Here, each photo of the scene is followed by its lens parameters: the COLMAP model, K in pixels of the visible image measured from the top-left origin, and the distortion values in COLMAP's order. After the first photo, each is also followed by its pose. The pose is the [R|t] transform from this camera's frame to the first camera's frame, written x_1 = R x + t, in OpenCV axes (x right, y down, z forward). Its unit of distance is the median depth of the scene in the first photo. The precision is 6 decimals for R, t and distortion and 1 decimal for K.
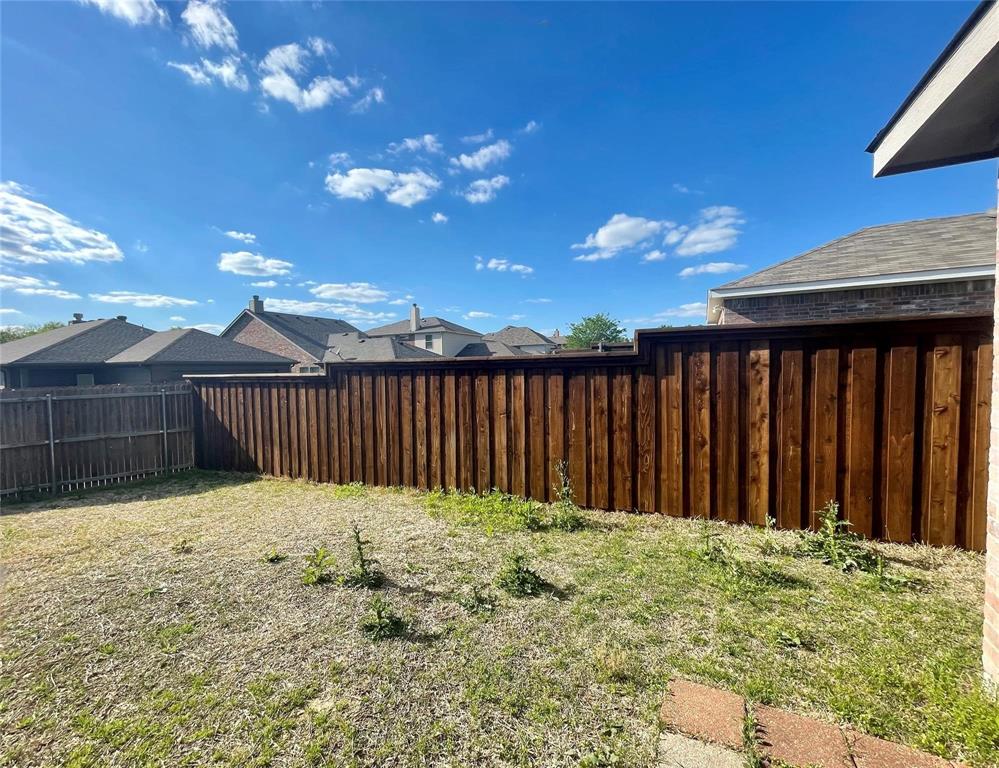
lens RADIAL K [[411.7, 0, 493.3], [0, 411.7, 382.4], [0, 0, 1]] dist [-0.004771, 0.003389]
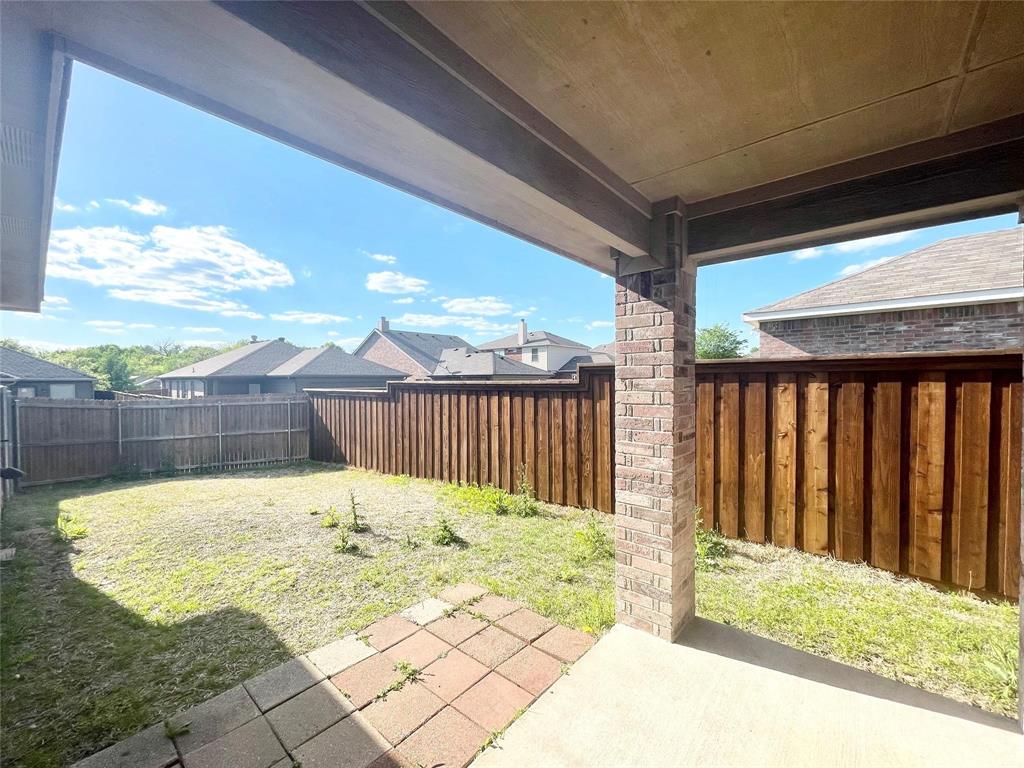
lens RADIAL K [[414.0, 0, 520.9], [0, 414.0, 389.9], [0, 0, 1]] dist [-0.003211, 0.001026]
pose [[0.973737, 0.015713, -0.227134, 0.305980], [-0.017517, 0.999829, -0.005929, -0.023557], [0.227002, 0.009752, 0.973845, -0.189962]]
